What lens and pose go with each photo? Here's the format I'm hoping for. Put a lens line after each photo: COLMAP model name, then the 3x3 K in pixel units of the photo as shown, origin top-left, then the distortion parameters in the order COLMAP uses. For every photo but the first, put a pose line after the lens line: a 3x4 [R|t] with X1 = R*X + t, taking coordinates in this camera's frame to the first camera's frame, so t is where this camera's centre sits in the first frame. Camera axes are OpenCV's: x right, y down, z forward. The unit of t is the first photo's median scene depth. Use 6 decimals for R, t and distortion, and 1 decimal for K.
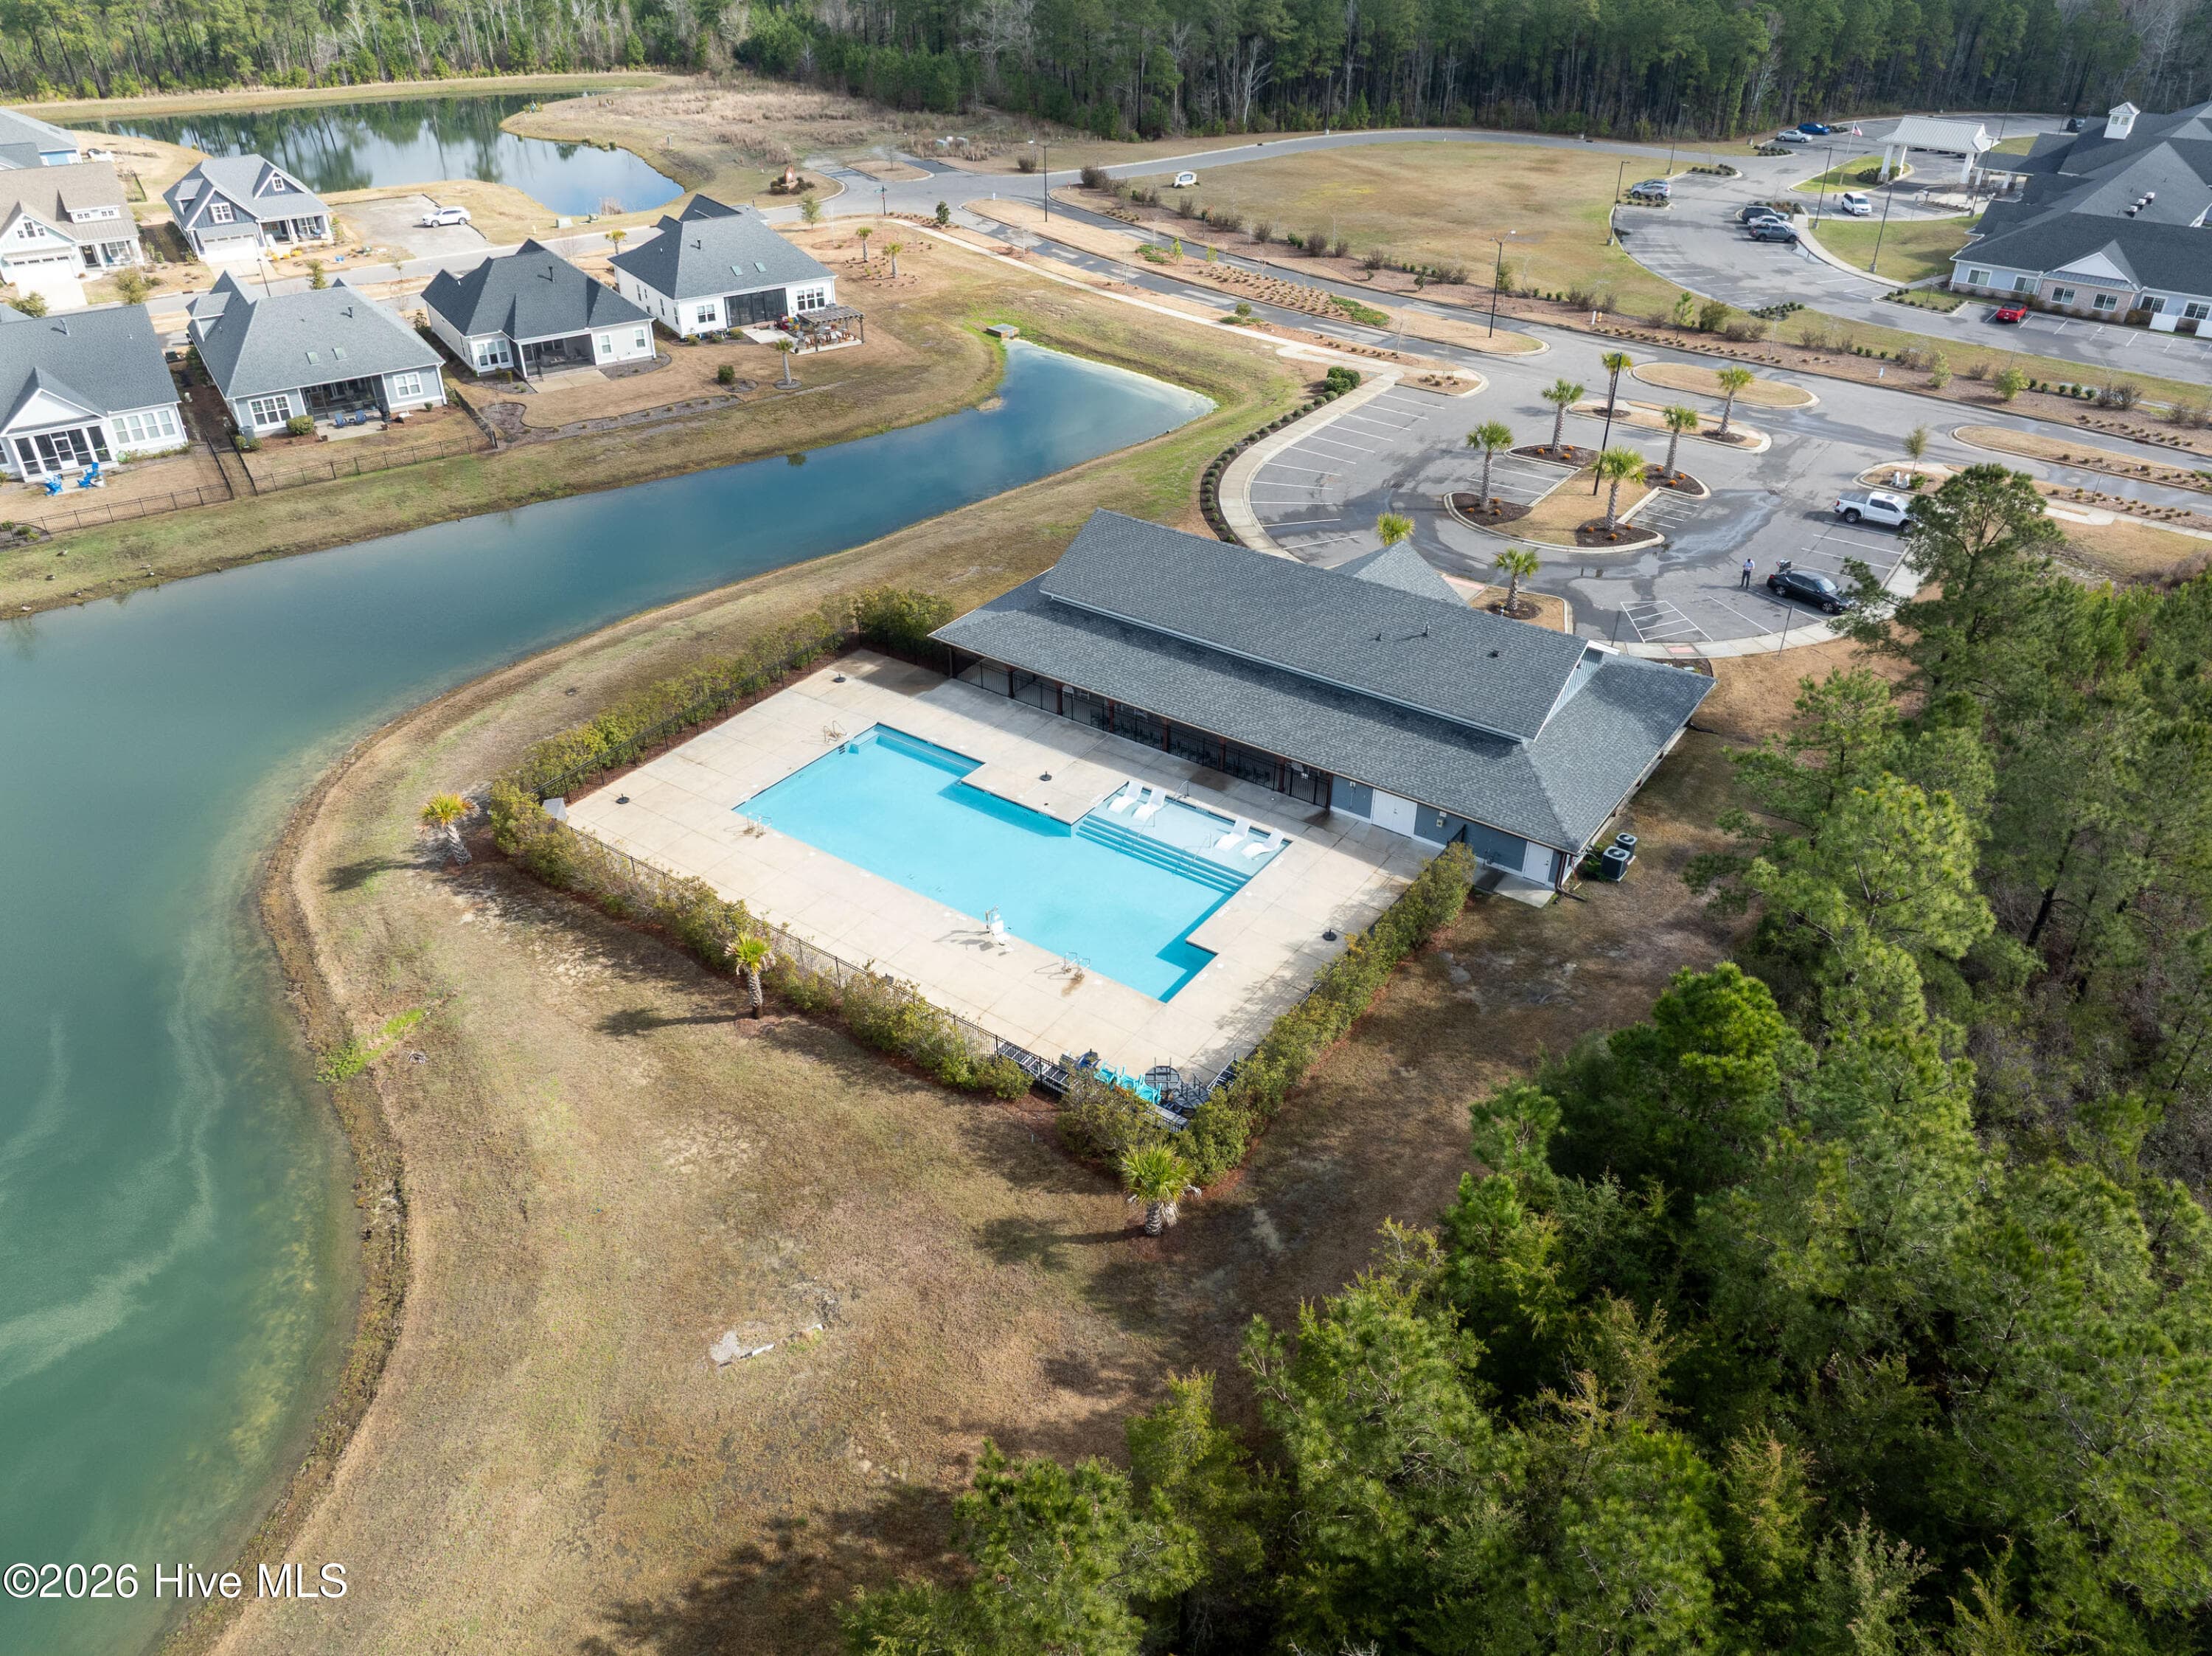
lens RADIAL K [[1558.7, 0, 1106.0], [0, 1558.7, 828.0], [0, 0, 1]] dist [-0.036848, 0.001294]
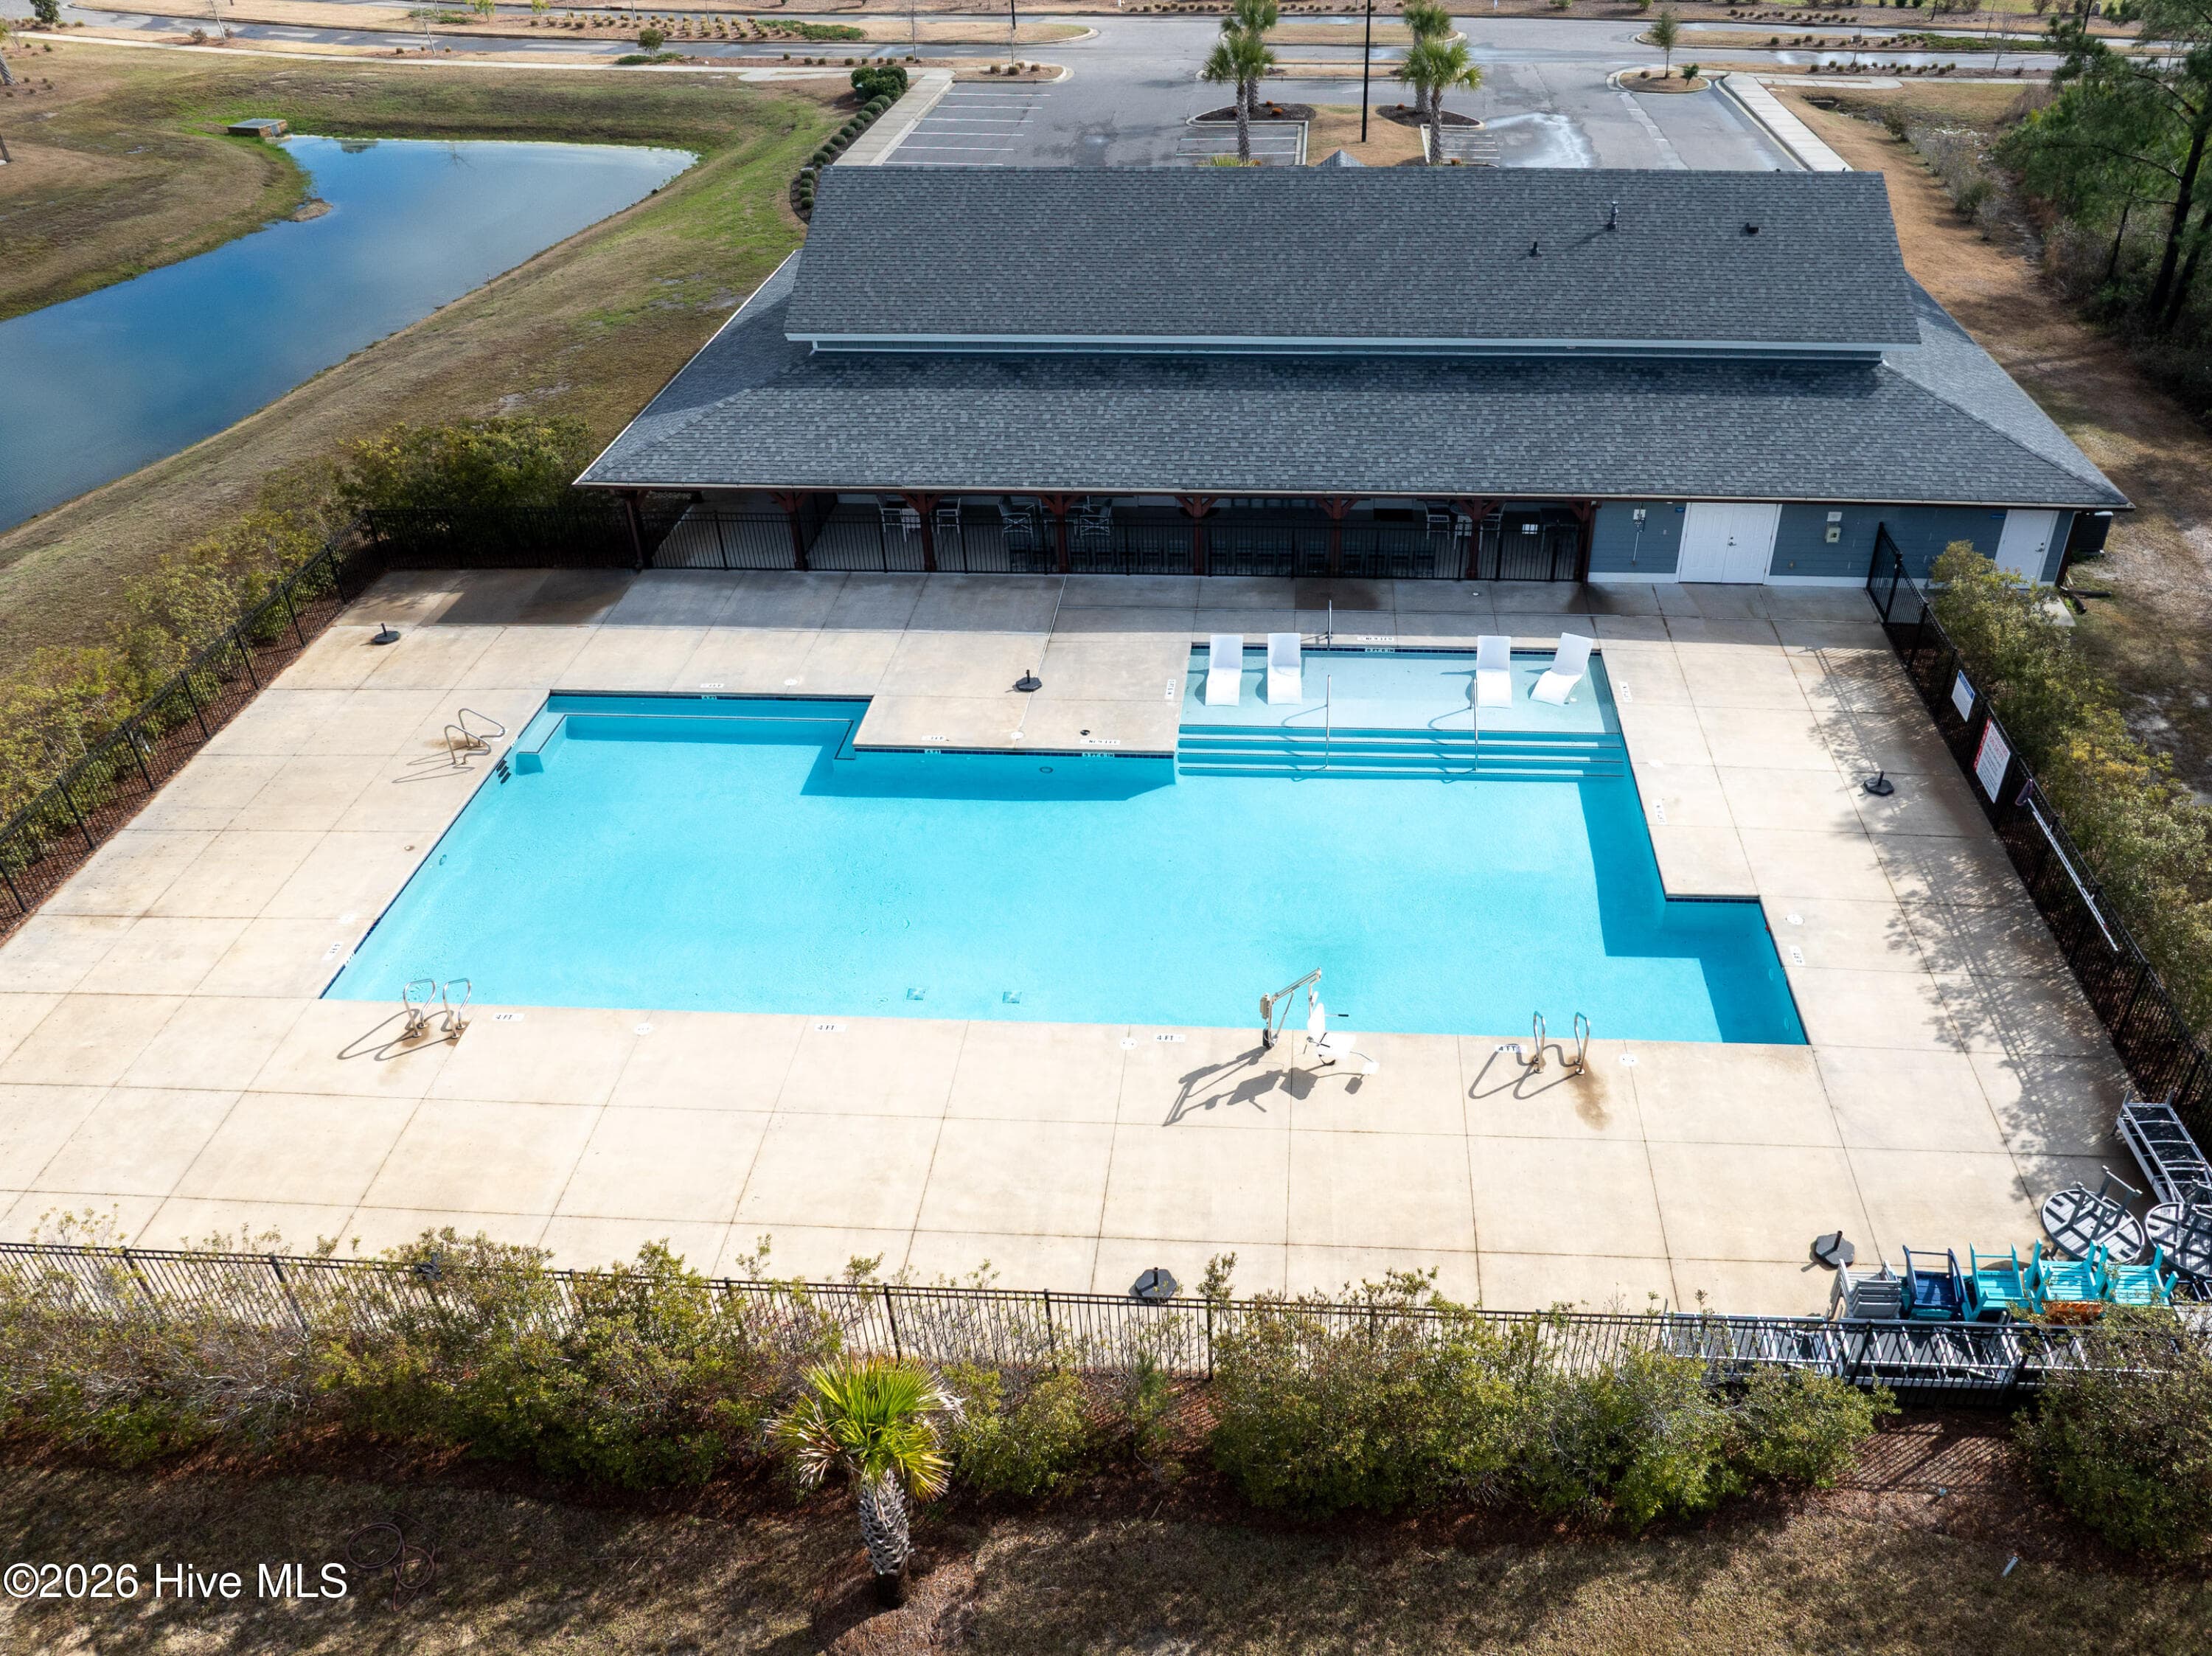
lens RADIAL K [[1558.7, 0, 1106.0], [0, 1558.7, 828.0], [0, 0, 1]] dist [-0.036848, 0.001294]
pose [[0.847627, -0.307014, 0.432748, -0.216099], [0.298950, 0.950153, 0.088533, -0.024947], [-0.438358, 0.054327, 0.897157, 0.563677]]
